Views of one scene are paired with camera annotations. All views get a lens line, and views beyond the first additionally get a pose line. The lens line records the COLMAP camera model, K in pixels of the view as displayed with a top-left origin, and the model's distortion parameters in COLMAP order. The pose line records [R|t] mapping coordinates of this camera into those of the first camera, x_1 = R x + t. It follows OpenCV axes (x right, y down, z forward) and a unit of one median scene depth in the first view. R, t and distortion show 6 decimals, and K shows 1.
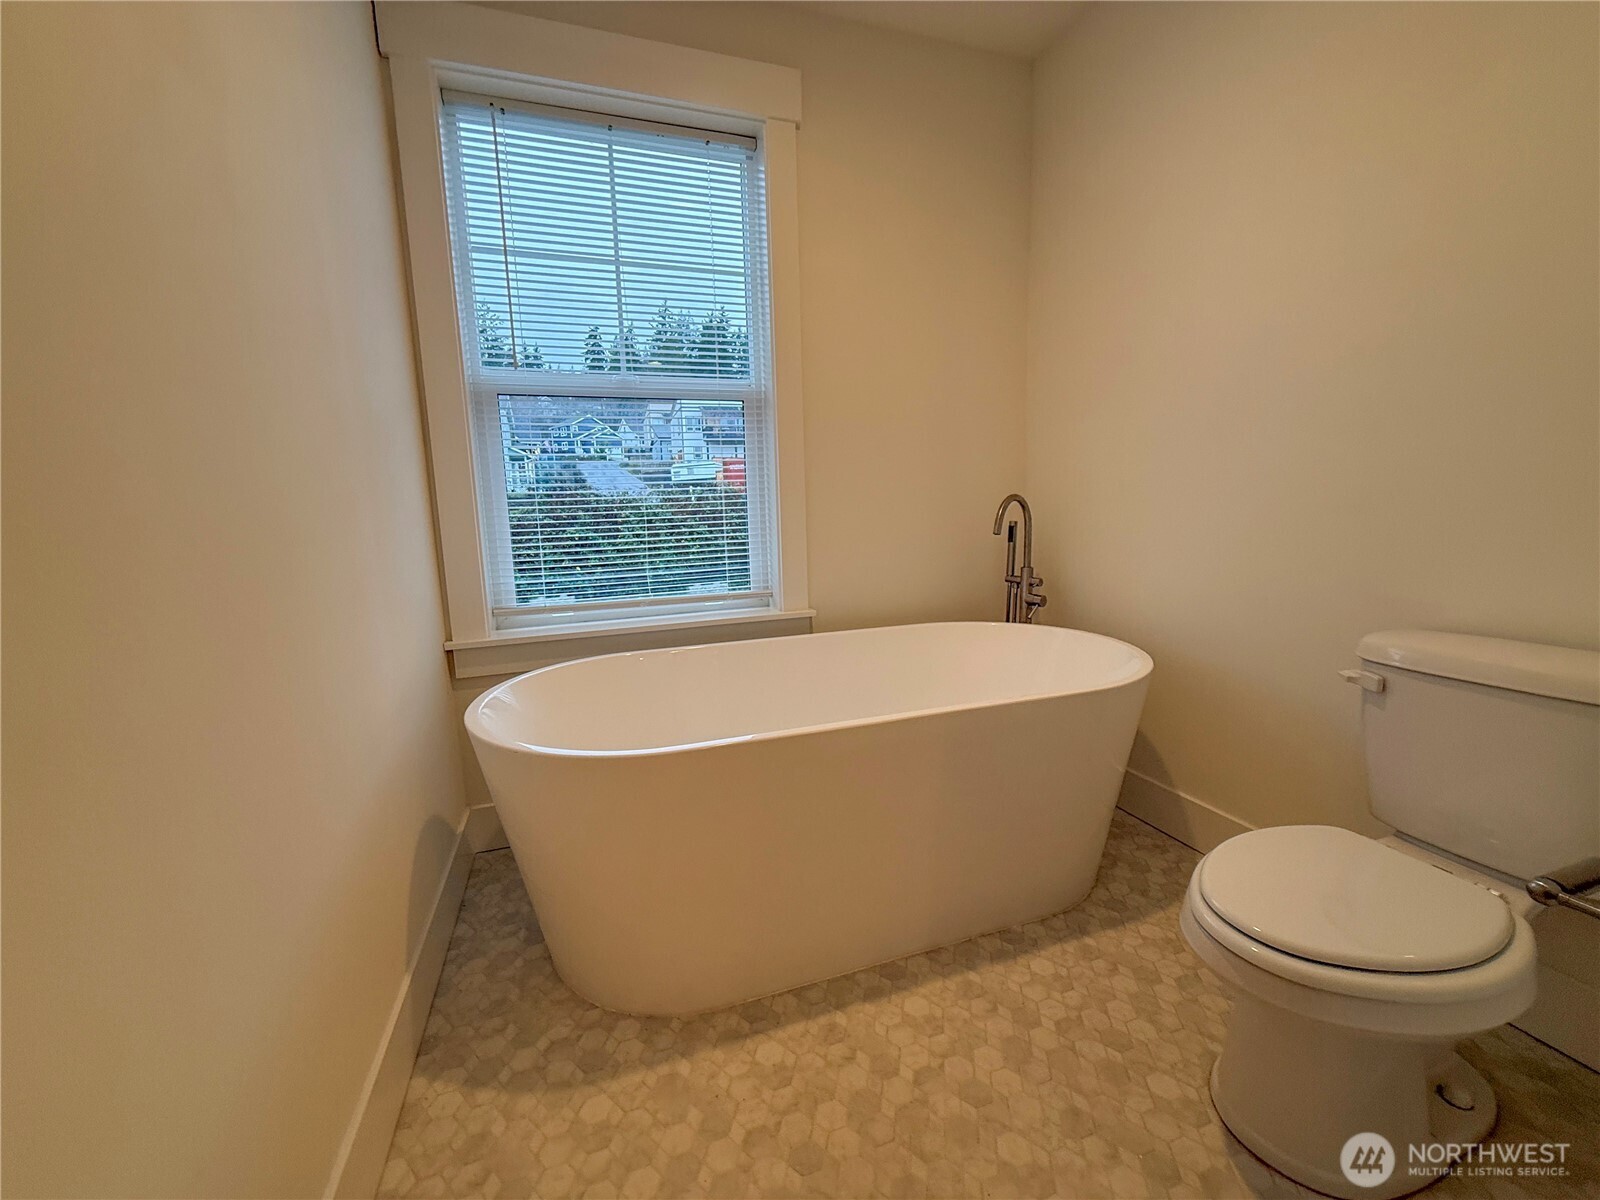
lens RADIAL K [[637.4, 0, 802.7], [0, 637.4, 598.8], [0, 0, 1]] dist [0.015806, 0.000143]
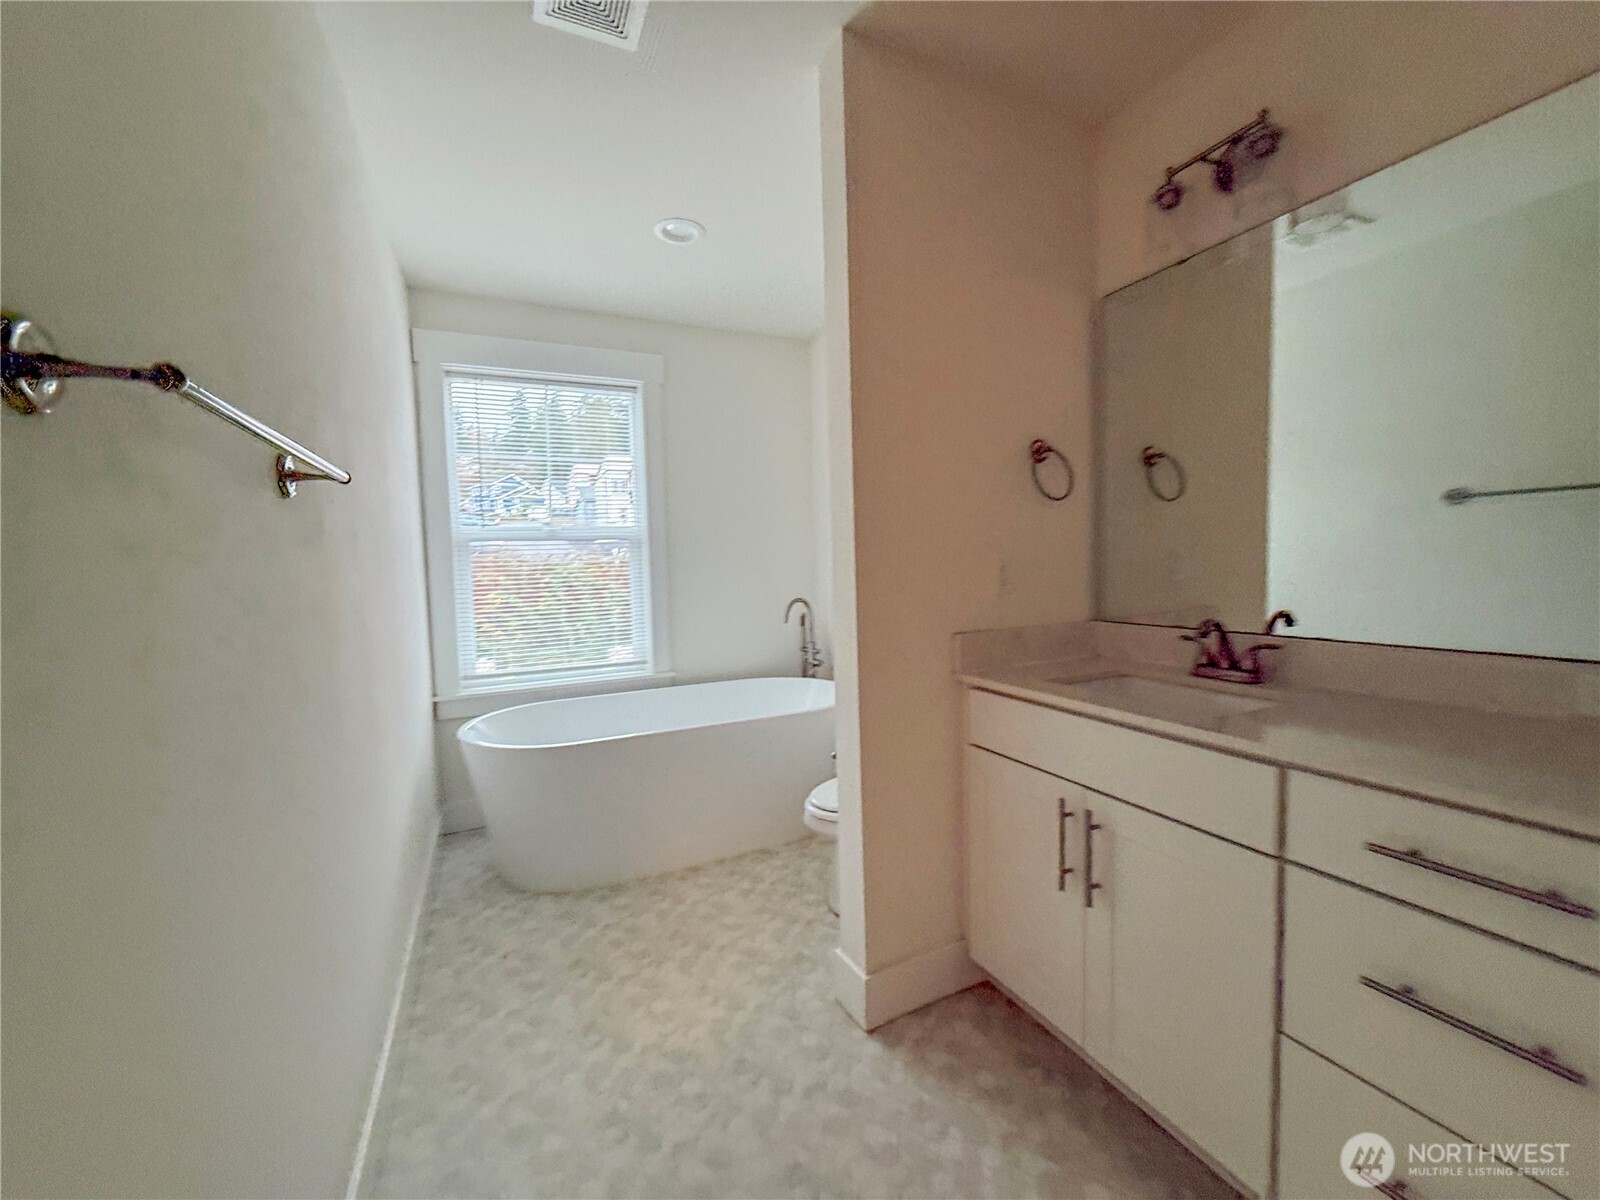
lens RADIAL K [[637.4, 0, 812.7], [0, 637.4, 602.7], [0, 0, 1]] dist [0.015806, 0.000143]
pose [[0.992395, -0.007195, 0.122885, 0.169179], [0.017122, 0.996654, -0.079919, -0.021321], [-0.121899, 0.081415, 0.989198, -0.622386]]
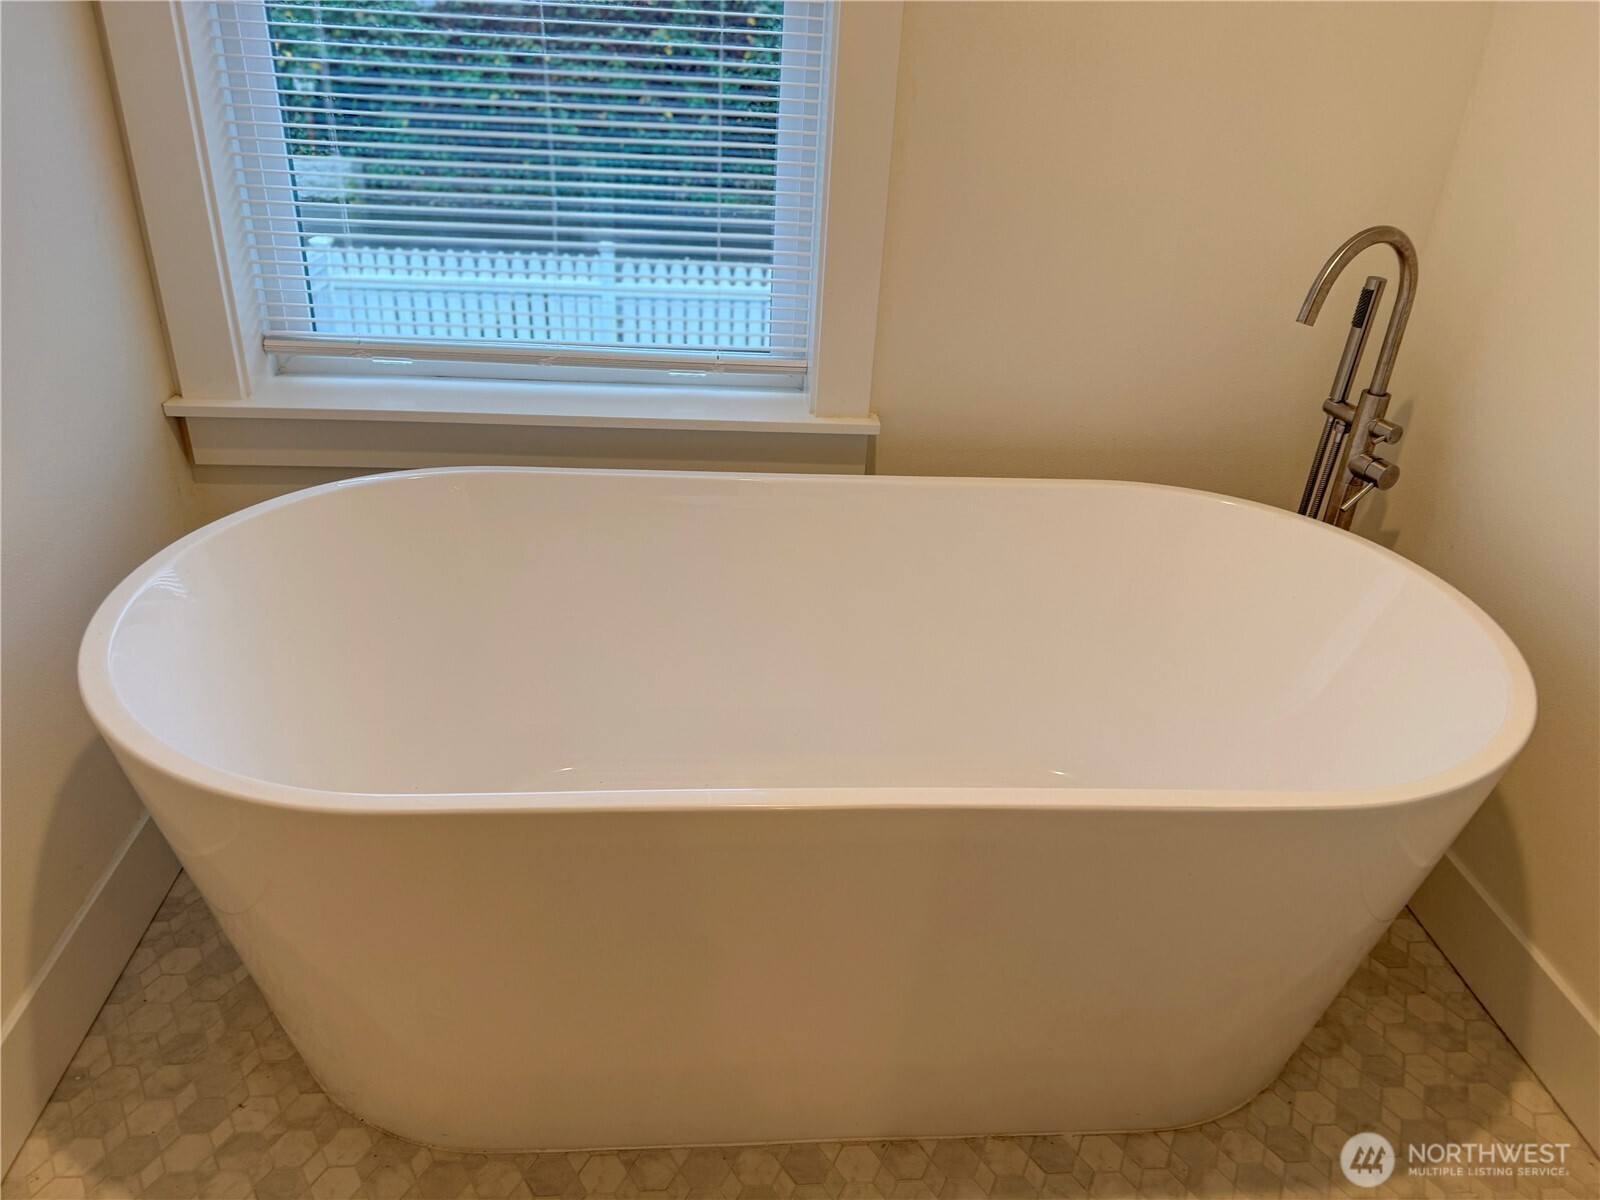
lens RADIAL K [[1125.5, 0, 797.9], [0, 1125.5, 595.1], [0, 0, 1]] dist [0.027439, -0.008934]
pose [[0.964390, 0.190419, -0.183553, 0.146593], [-0.118122, 0.931045, 0.345256, -0.152174], [0.236640, -0.311280, 0.920384, 0.157090]]
